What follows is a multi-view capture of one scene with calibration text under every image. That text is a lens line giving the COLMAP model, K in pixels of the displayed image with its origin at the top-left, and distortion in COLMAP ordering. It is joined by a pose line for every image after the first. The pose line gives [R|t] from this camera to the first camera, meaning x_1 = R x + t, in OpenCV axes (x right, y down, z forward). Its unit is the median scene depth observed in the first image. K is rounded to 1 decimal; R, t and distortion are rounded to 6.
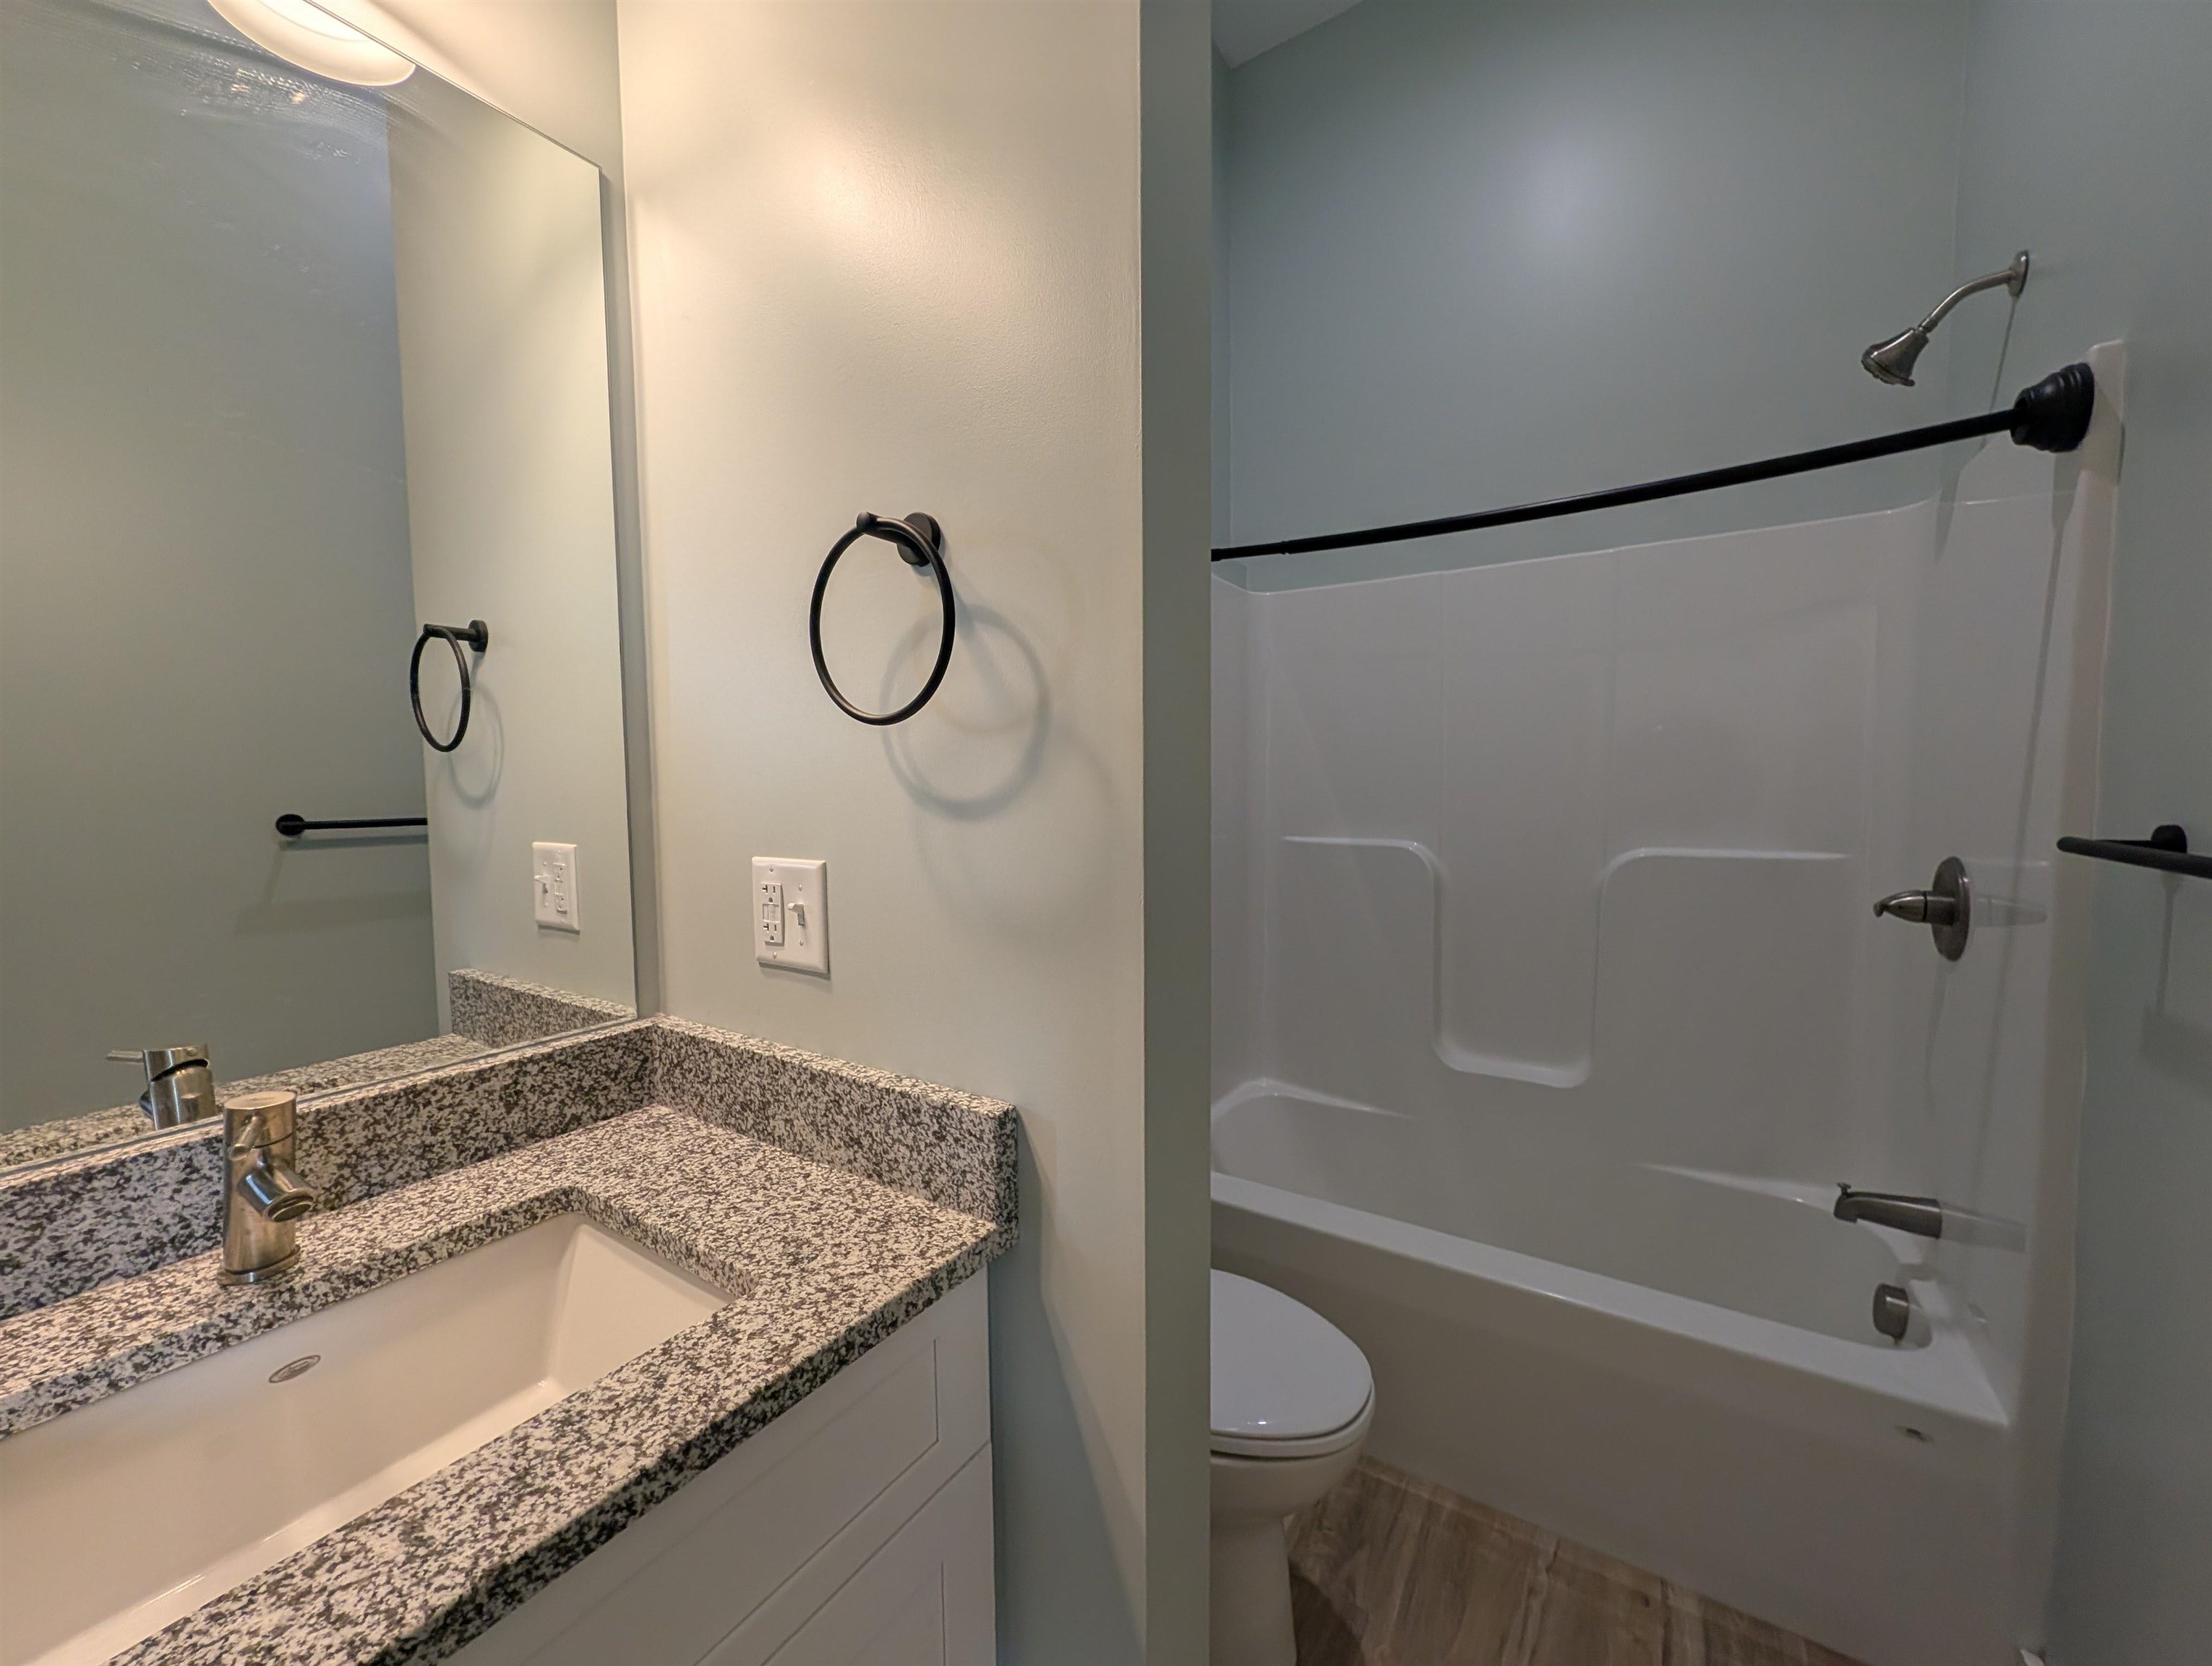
lens RADIAL K [[853.2, 0, 1106.1], [0, 853.2, 831.1], [0, 0, 1]] dist [0.001271, 0.000046]
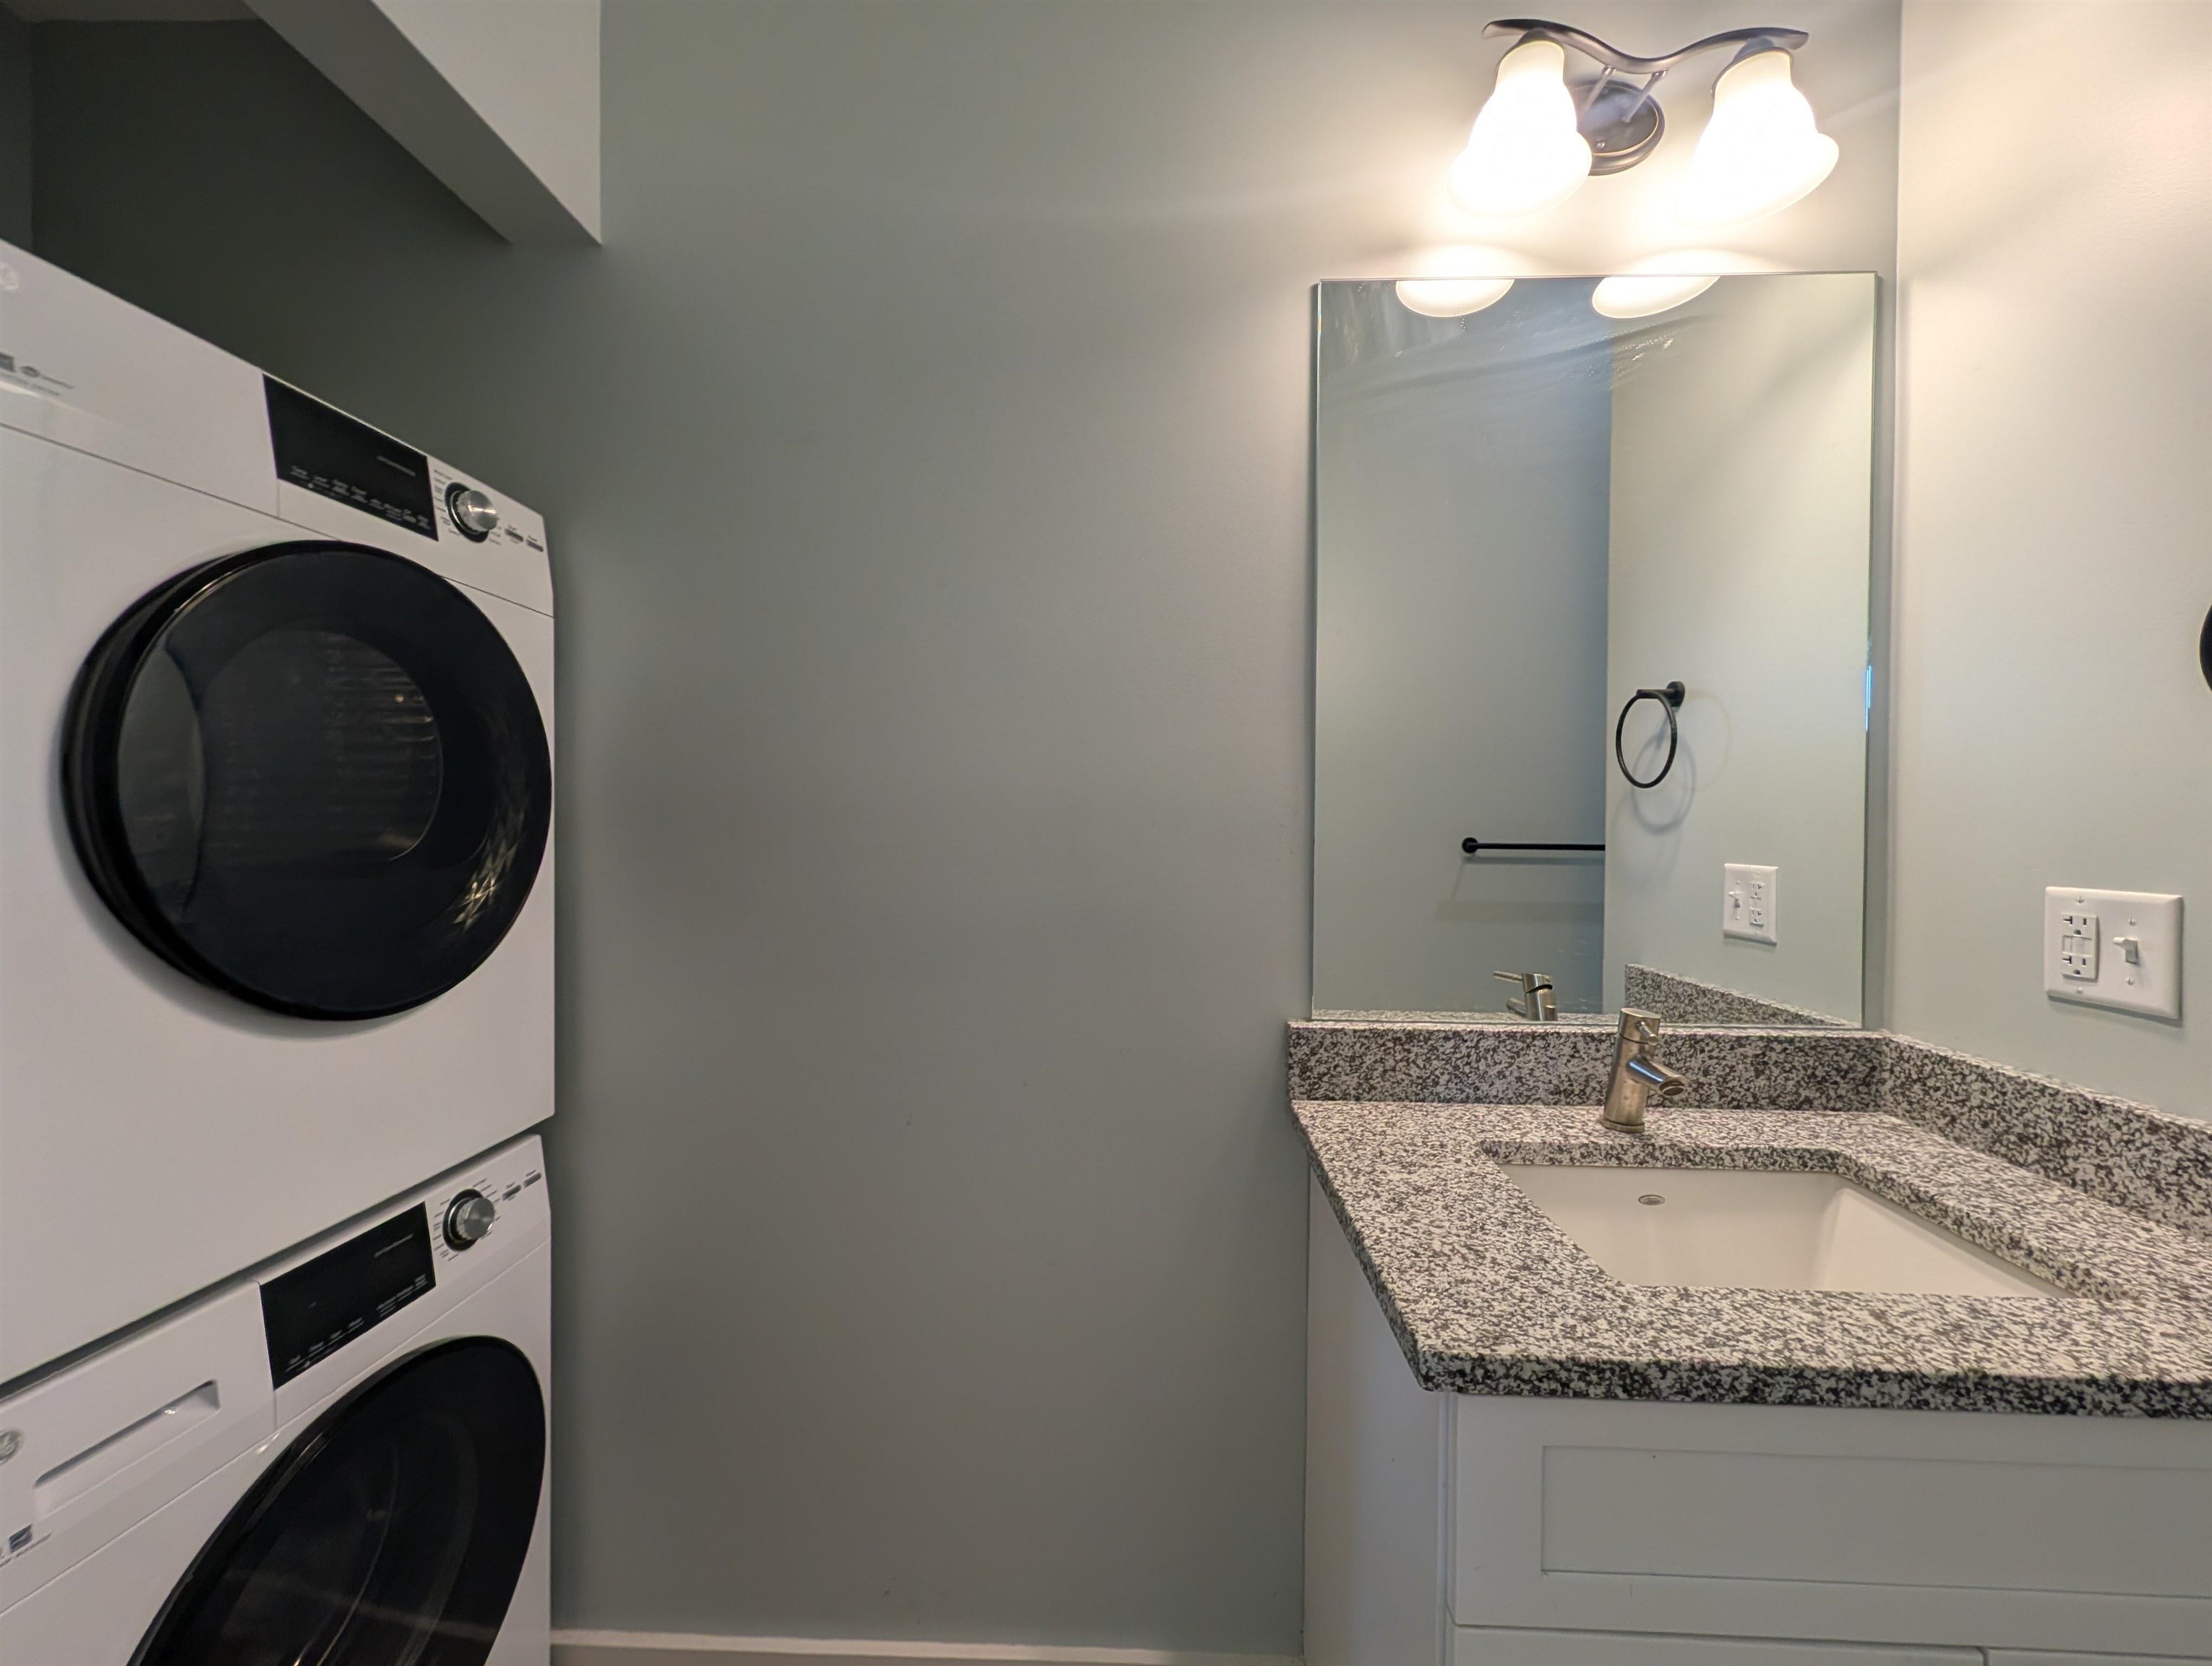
lens RADIAL K [[853.2, 0, 1107.4], [0, 853.2, 827.2], [0, 0, 1]] dist [0.001271, 0.000046]
pose [[0.509080, 0.020962, -0.860464, -0.124417], [-0.067772, 0.997576, -0.015794, 0.052766], [0.858047, 0.066355, 0.509267, -0.440952]]
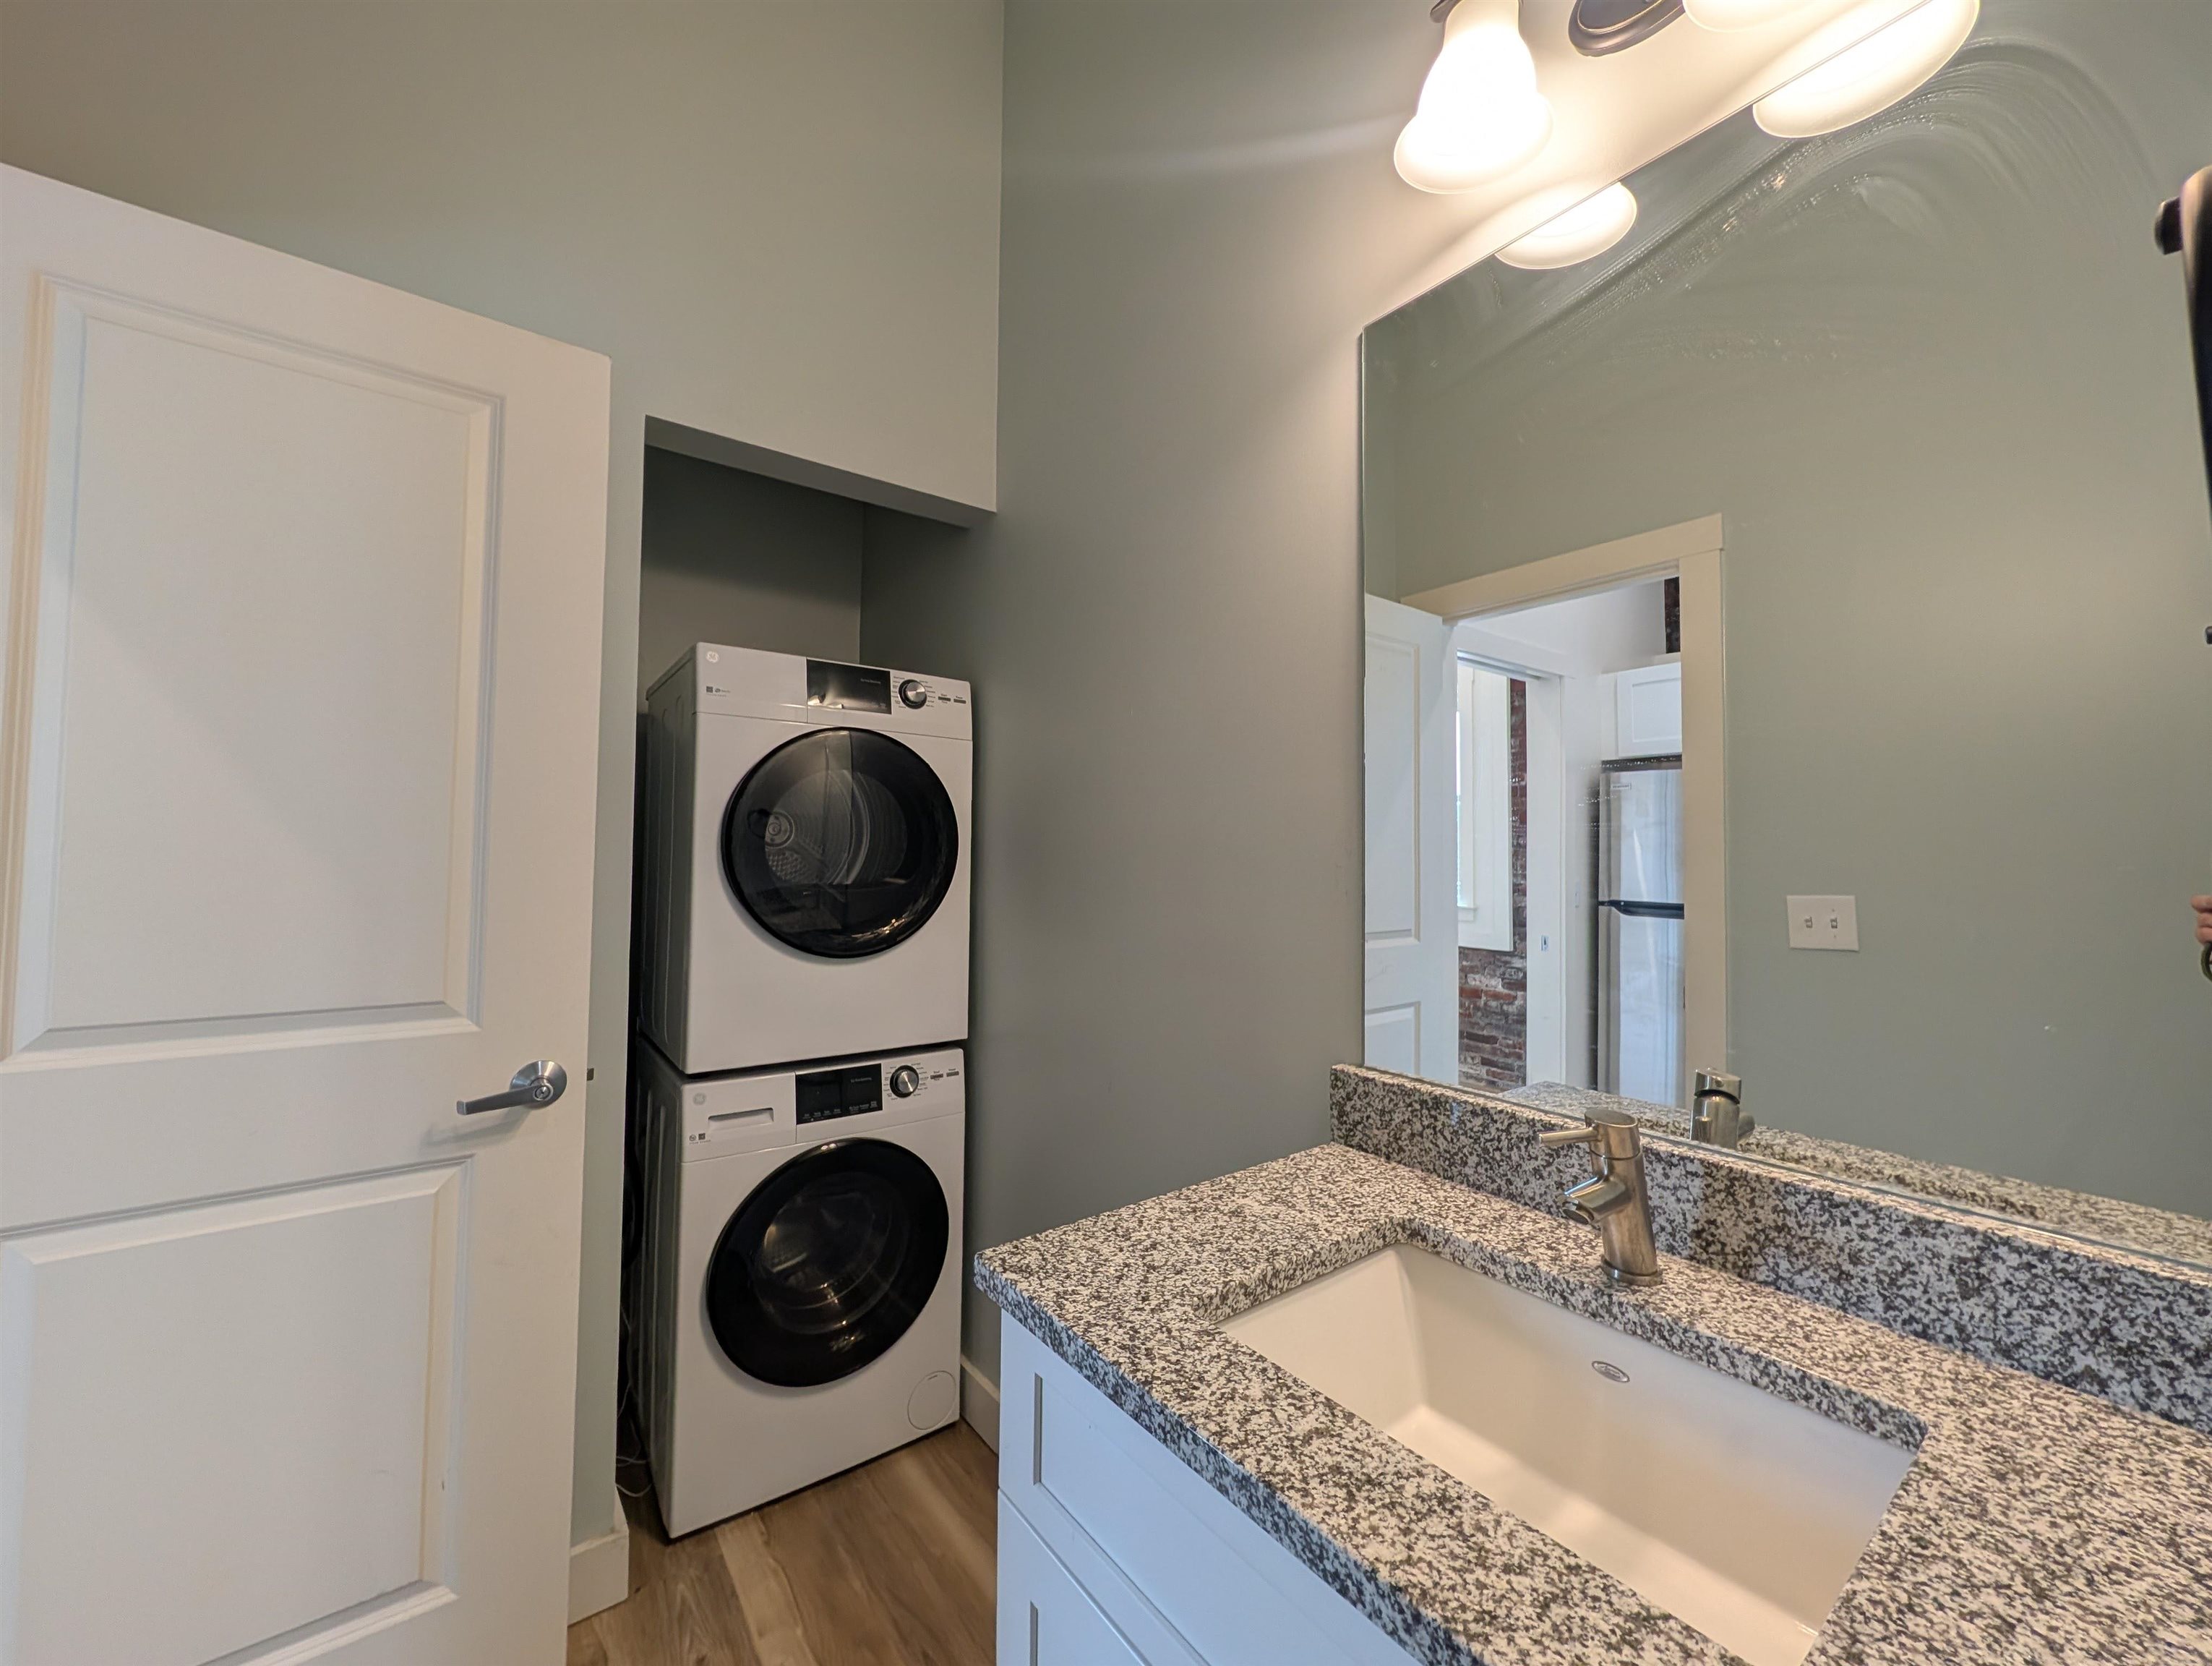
lens RADIAL K [[853.2, 0, 1110.5], [0, 853.2, 830.9], [0, 0, 1]] dist [0.001271, 0.000046]
pose [[-0.340842, -0.021974, -0.939864, 0.236079], [-0.065231, 0.997870, 0.000326, -0.018870], [0.937855, 0.061419, -0.341549, 0.532146]]
